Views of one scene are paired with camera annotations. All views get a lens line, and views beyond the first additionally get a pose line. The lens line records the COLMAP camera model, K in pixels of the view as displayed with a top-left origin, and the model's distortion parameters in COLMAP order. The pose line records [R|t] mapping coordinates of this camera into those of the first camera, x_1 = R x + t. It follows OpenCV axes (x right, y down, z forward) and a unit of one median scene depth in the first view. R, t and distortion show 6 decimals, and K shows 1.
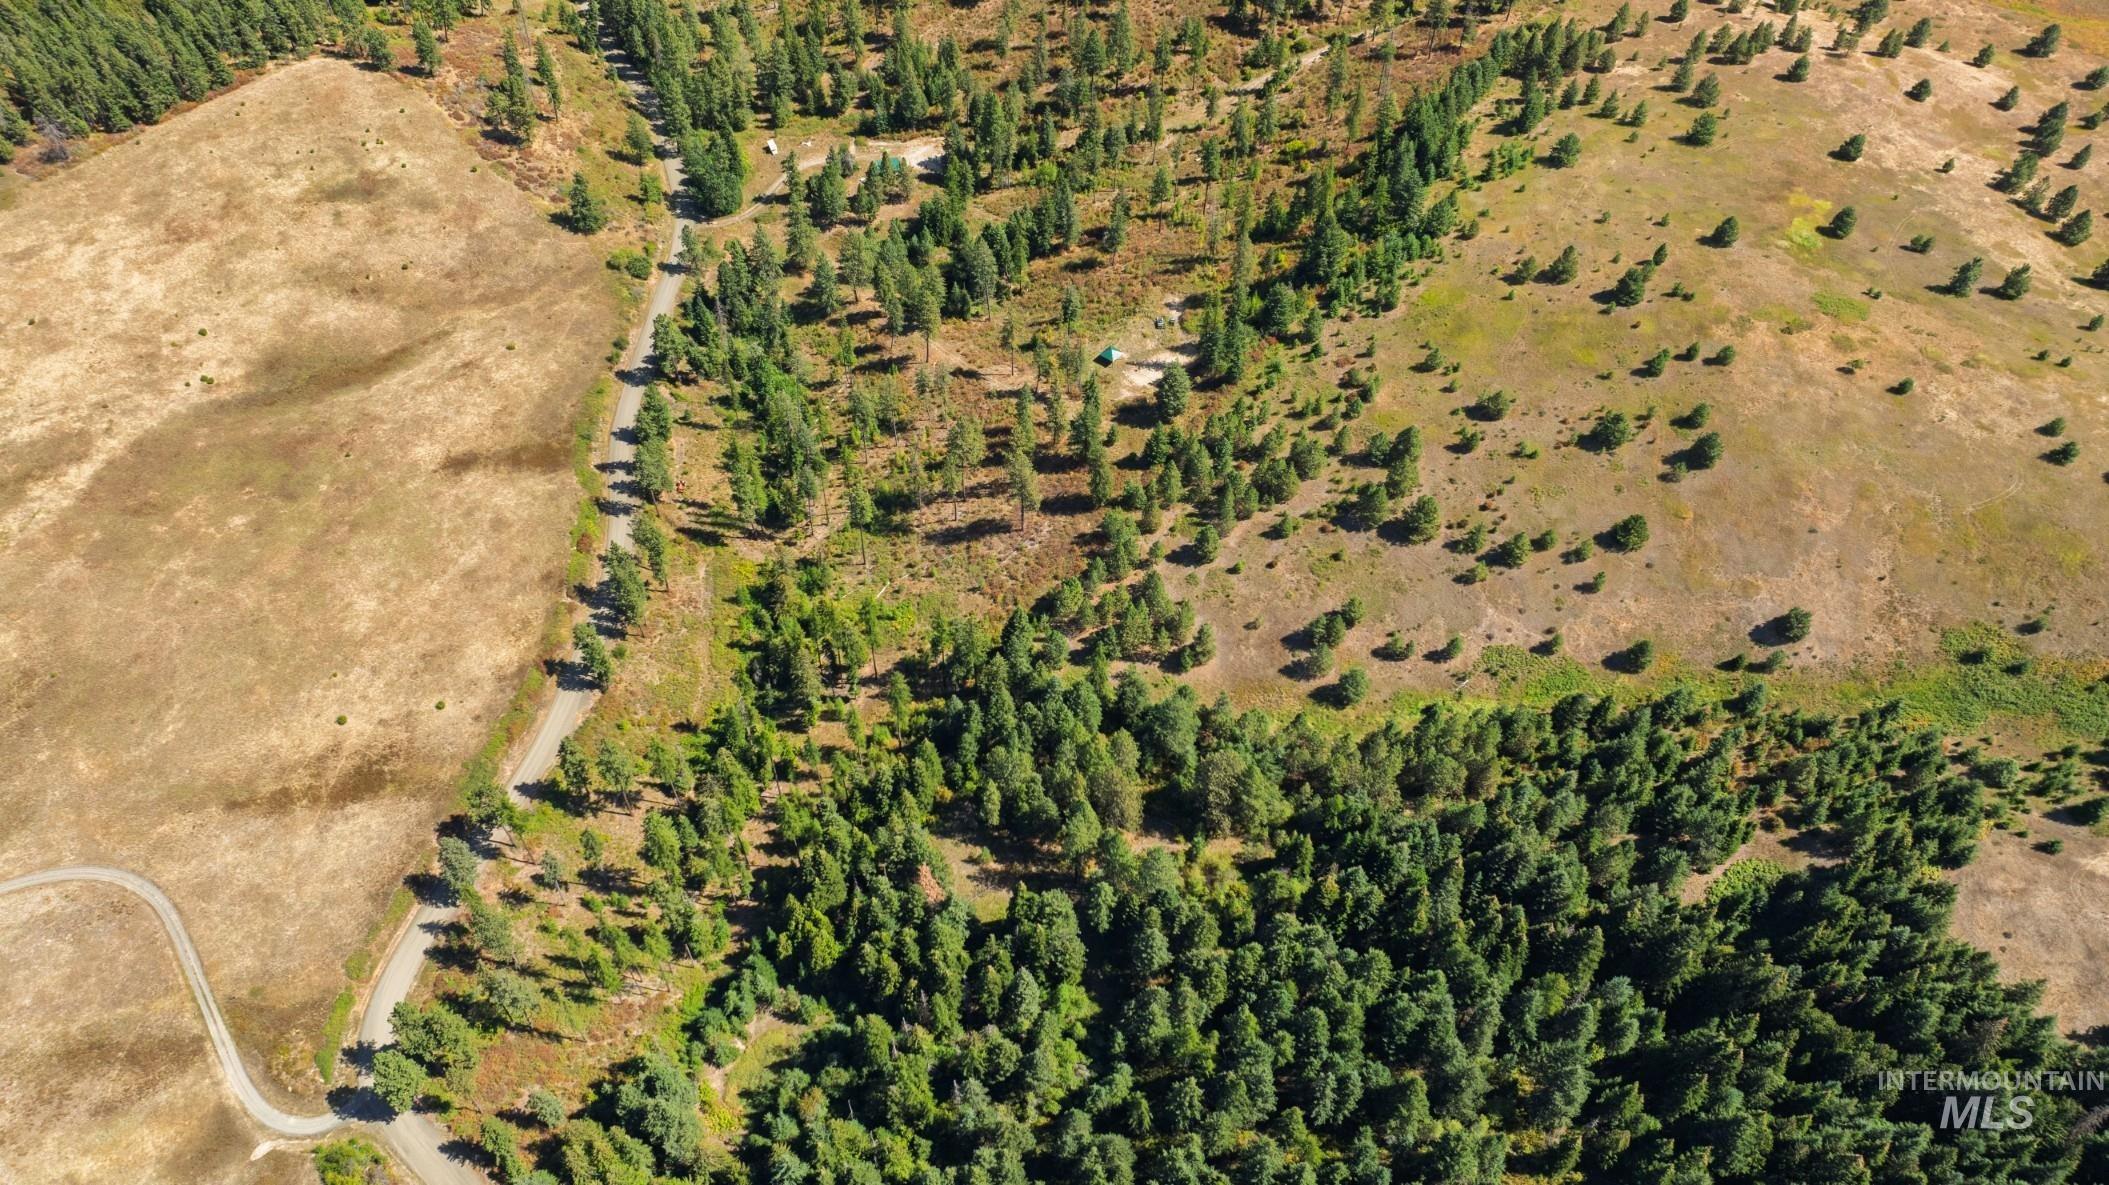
lens RADIAL K [[1507.8, 0, 1054.5], [0, 1507.8, 592.5], [0, 0, 1]] dist [-0.031327, 0.039208]
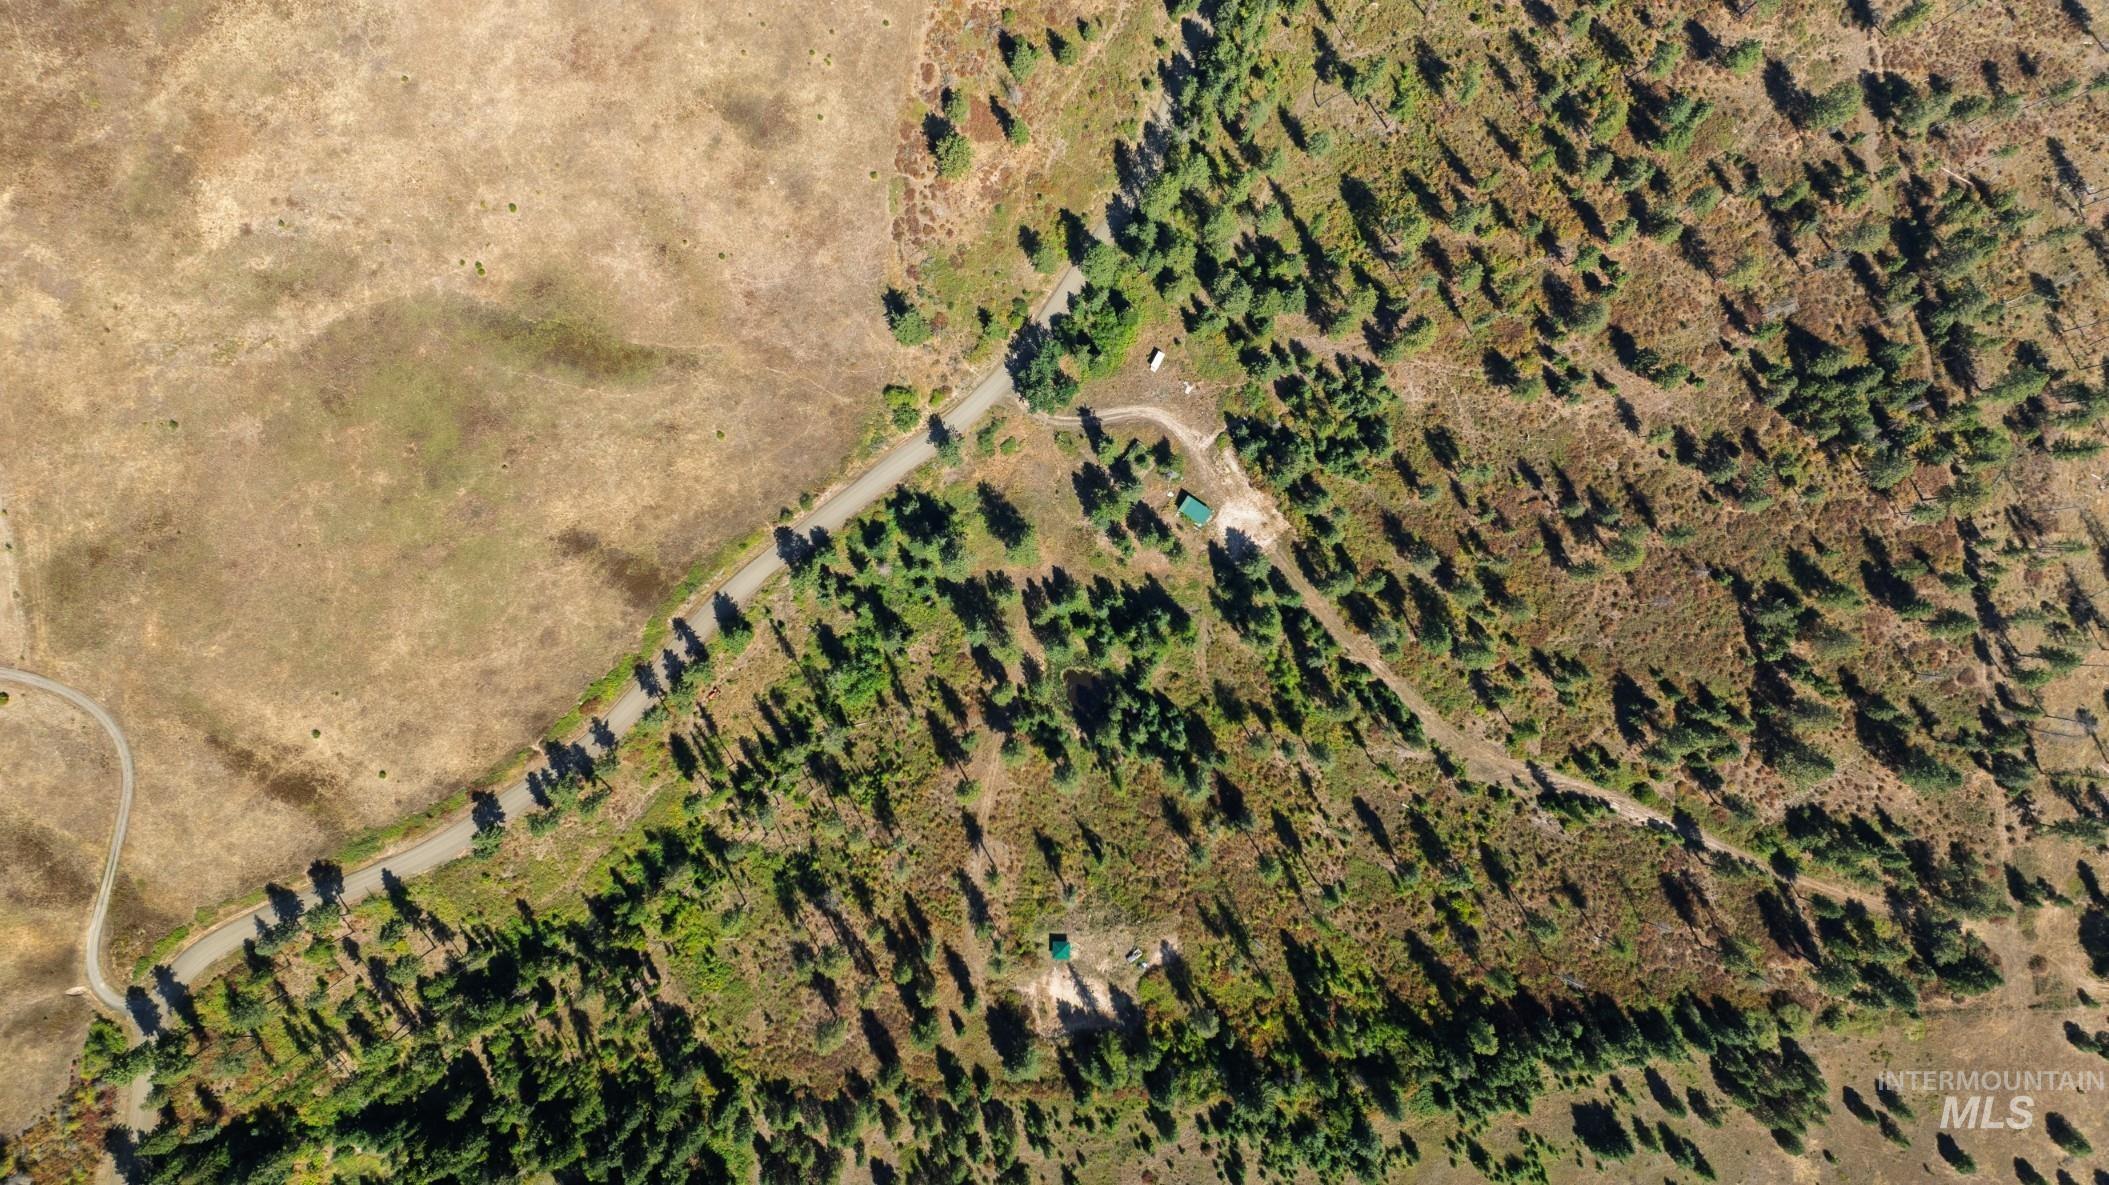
lens RADIAL K [[1507.8, 0, 1054.5], [0, 1507.8, 592.5], [0, 0, 1]] dist [-0.031327, 0.039208]
pose [[0.629341, 0.777023, -0.012819, -0.137560], [-0.602385, 0.498183, 0.623655, -0.902682], [0.490981, -0.384770, 0.781594, 0.311622]]
